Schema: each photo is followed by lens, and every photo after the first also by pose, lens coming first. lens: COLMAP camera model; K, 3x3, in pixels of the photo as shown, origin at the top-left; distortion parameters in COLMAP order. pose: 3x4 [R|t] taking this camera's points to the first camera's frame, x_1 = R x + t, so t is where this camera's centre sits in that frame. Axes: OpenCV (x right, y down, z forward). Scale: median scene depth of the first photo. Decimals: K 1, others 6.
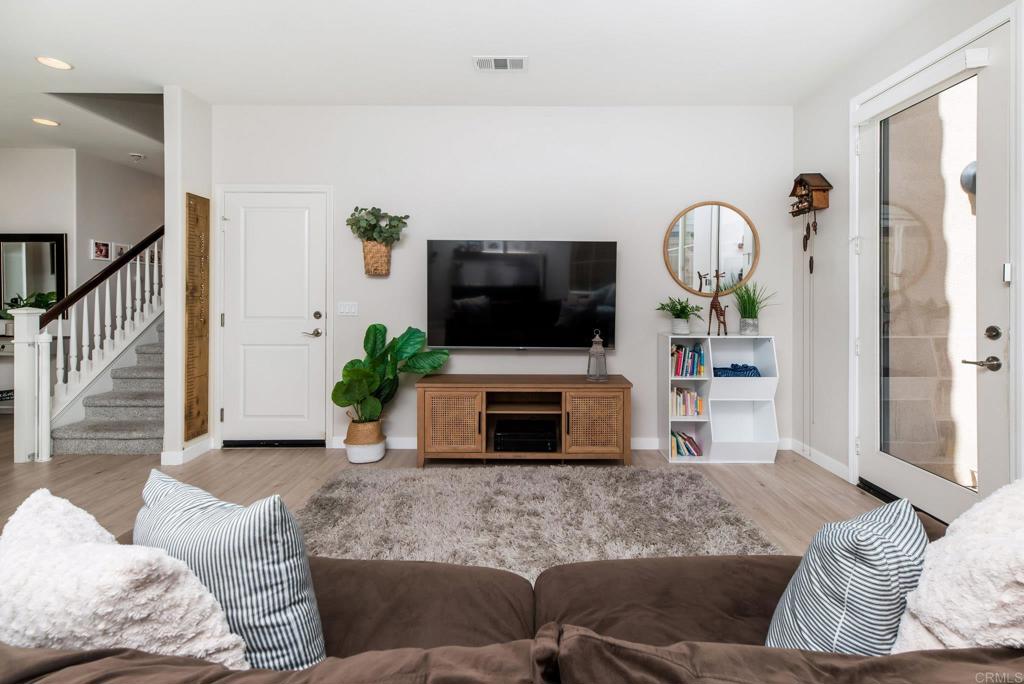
lens RADIAL K [[455.2, 0, 513.4], [0, 455.2, 297.3], [0, 0, 1]] dist [0.004019, 0.000270]
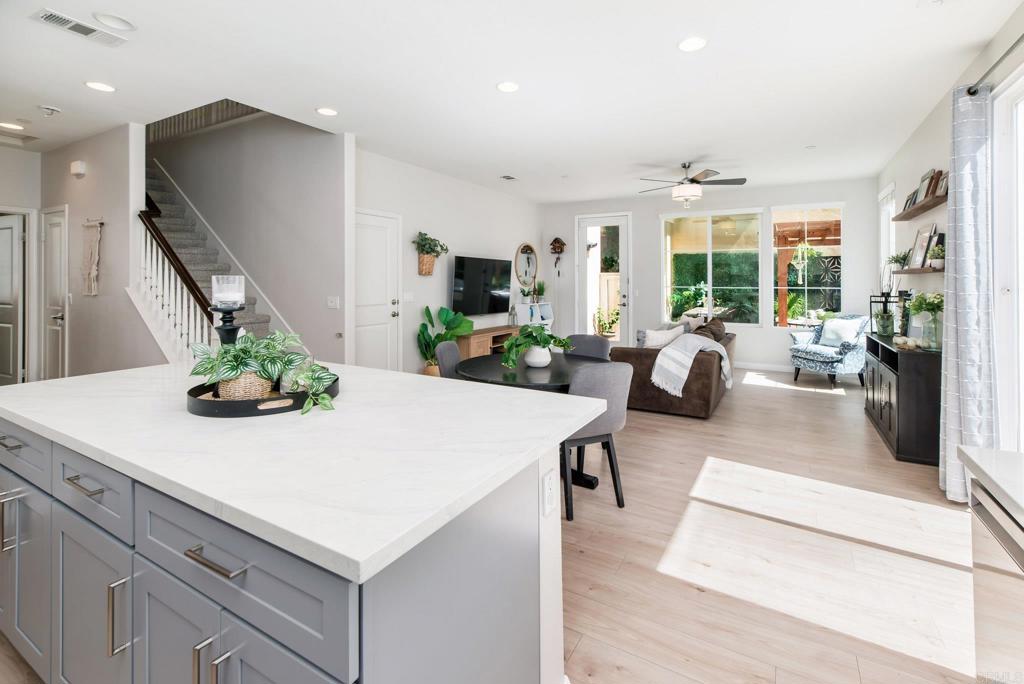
lens RADIAL K [[470.0, 0, 524.5], [0, 470.0, 279.0], [0, 0, 1]] dist [0.002628, 0.000201]
pose [[0.492569, 0.001613, 0.870272, -1.635082], [0.000268, 0.999998, -0.002005, -0.034409], [-0.870273, 0.001221, 0.492568, -0.116309]]
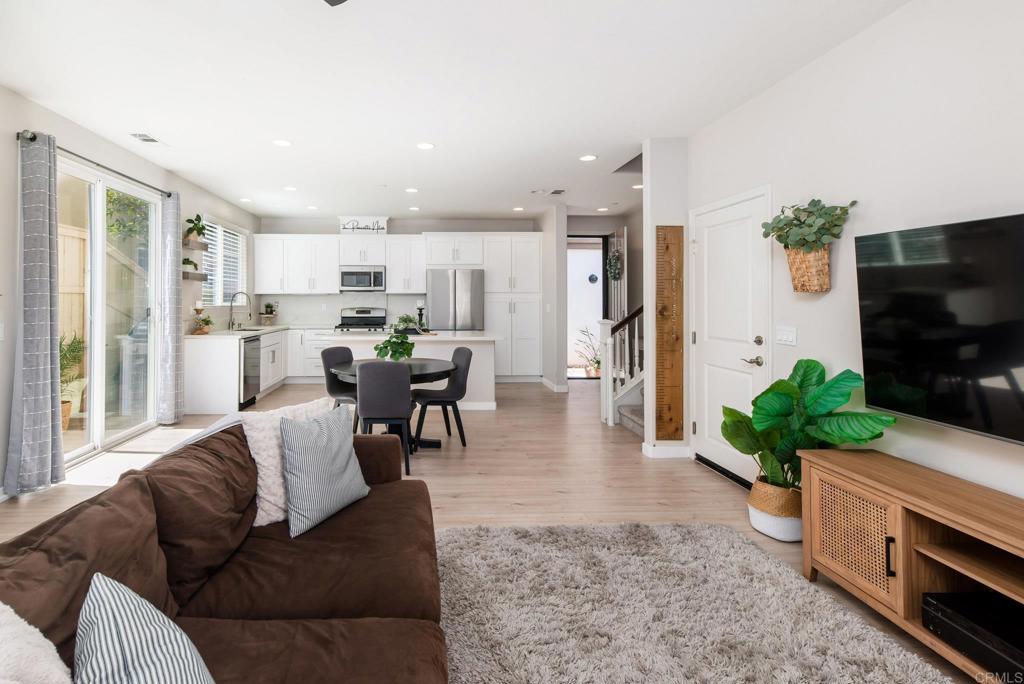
lens RADIAL K [[469.4, 0, 442.3], [0, 469.4, 297.2], [0, 0, 1]] dist [0.001330, 0.000038]
pose [[0.046016, -0.010341, -0.998887, 0.447169], [-0.001335, 0.999945, -0.010413, -0.033921], [0.998940, 0.001813, 0.045999, 0.392277]]
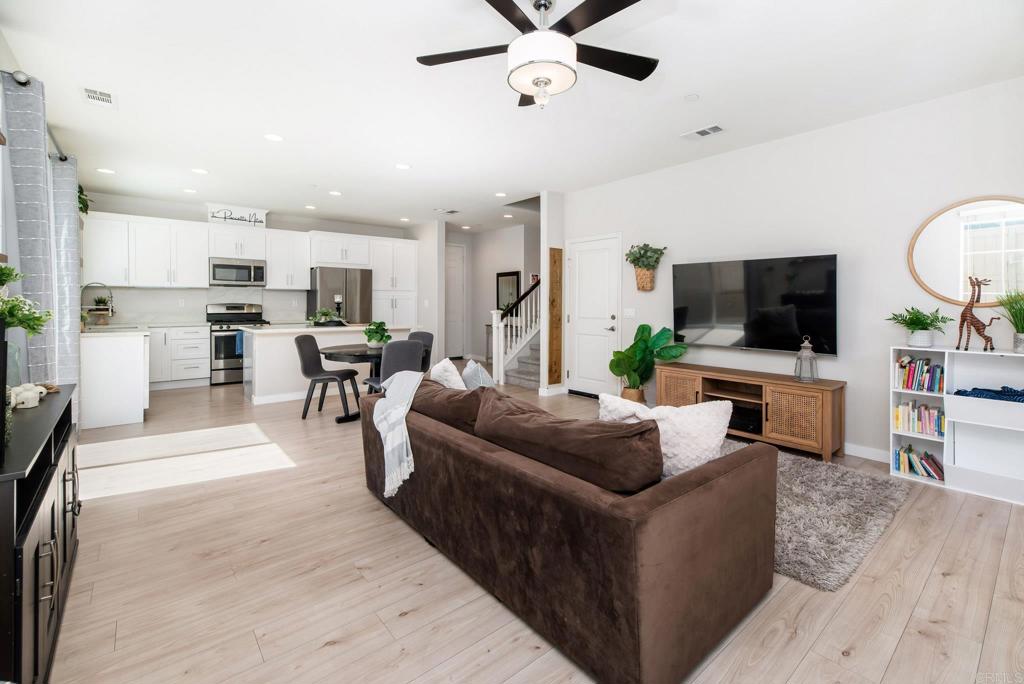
lens RADIAL K [[445.6, 0, 514.7], [0, 445.6, 310.4], [0, 0, 1]] dist [0.015362, -0.000023]
pose [[0.640476, 0.011805, -0.767888, 0.552101], [-0.002599, 0.999909, 0.013204, -0.003971], [0.767974, -0.006461, 0.640449, -0.241873]]
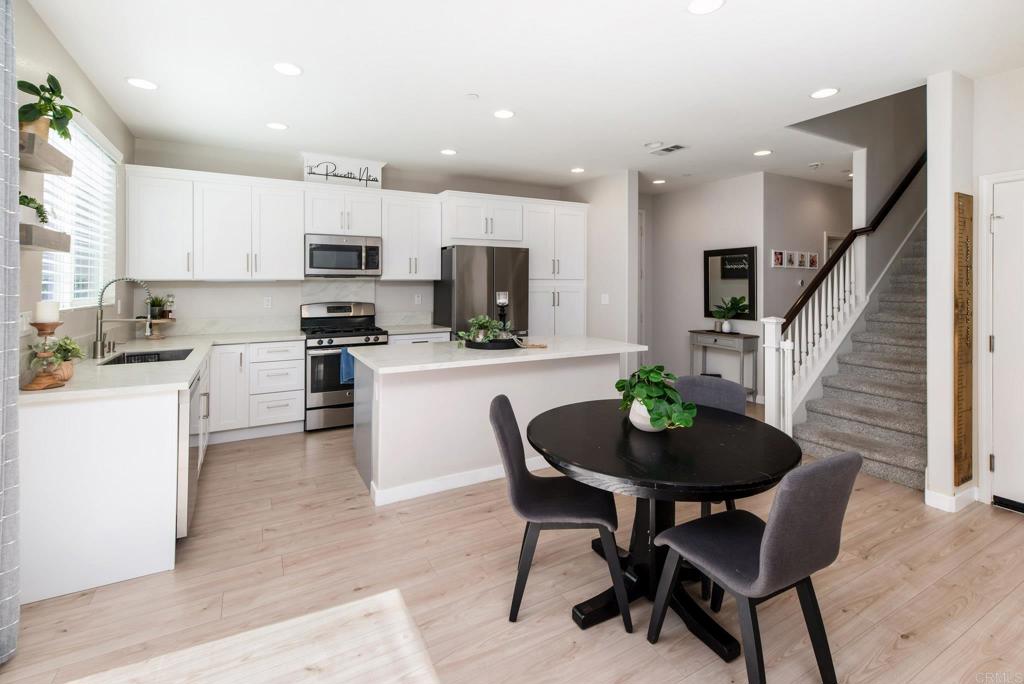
lens RADIAL K [[467.6, 0, 520.1], [0, 467.6, 282.2], [0, 0, 1]] dist [0.002223, 0.000166]
pose [[0.495436, -0.007673, -0.868611, -0.352916], [0.001539, 0.999967, -0.007956, -0.057163], [0.868643, 0.002605, 0.495431, -0.135760]]
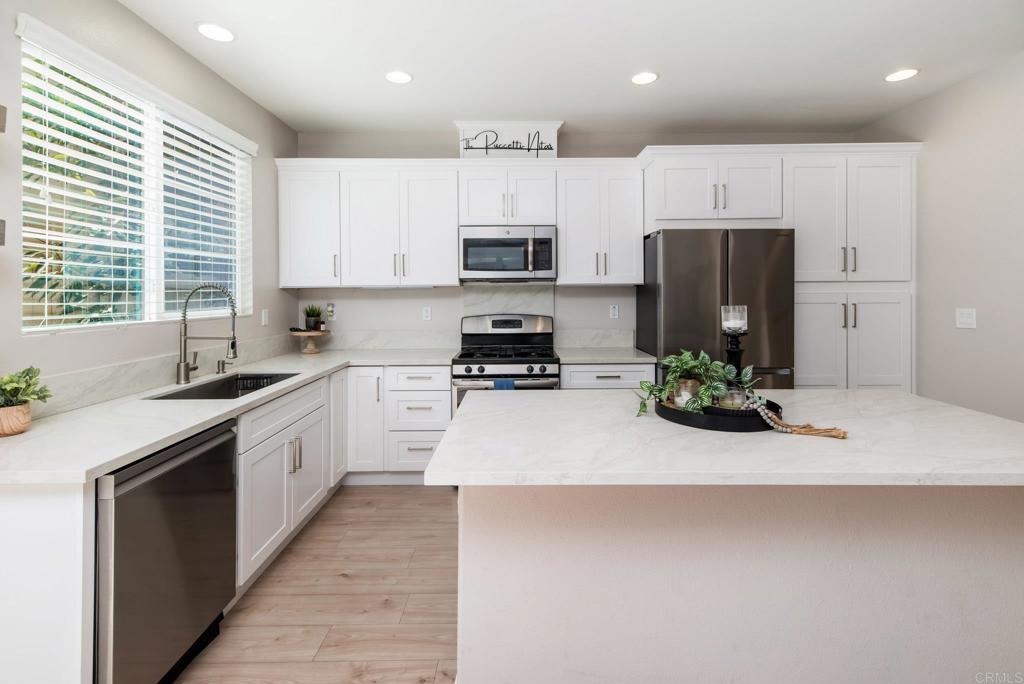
lens RADIAL K [[466.7, 0, 520.8], [0, 466.7, 287.9], [0, 0, 1]] dist [0.005302, 0.000416]
pose [[0.008178, -0.009799, -0.999919, -0.799184], [0.003478, 0.999946, -0.009771, -0.059790], [0.999961, -0.003398, 0.008212, 0.127964]]
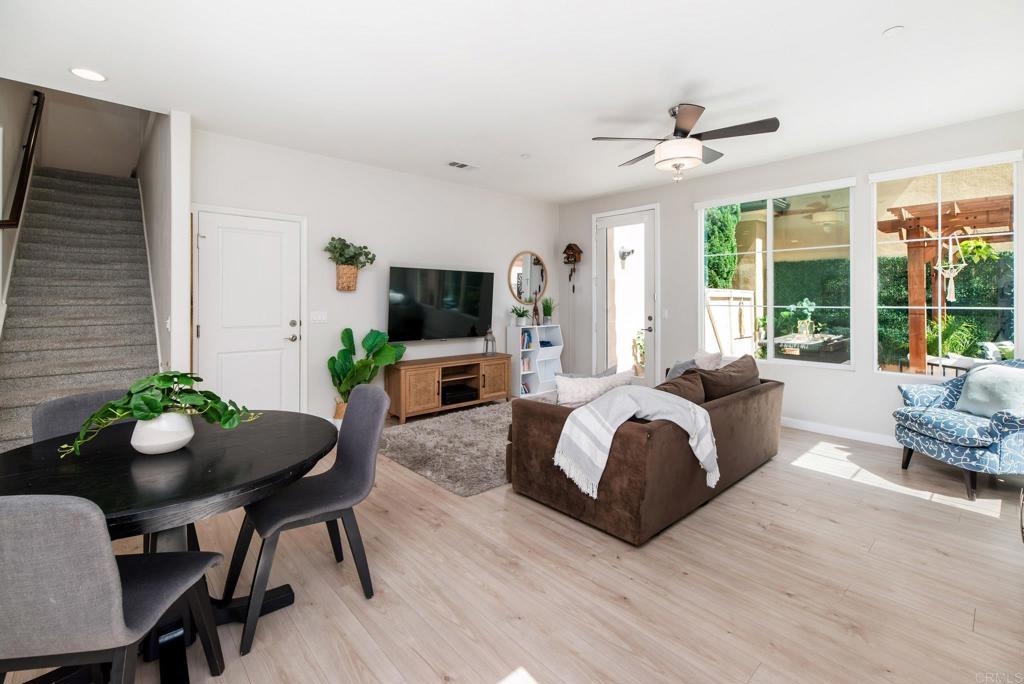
lens RADIAL K [[455.2, 0, 513.4], [0, 455.2, 297.3], [0, 0, 1]] dist [0.004019, 0.000270]
pose [[0.737754, 0.001243, 0.675068, -0.864171], [0.003114, 0.999981, -0.005245, -0.022580], [-0.675062, 0.005972, 0.737737, -0.294549]]
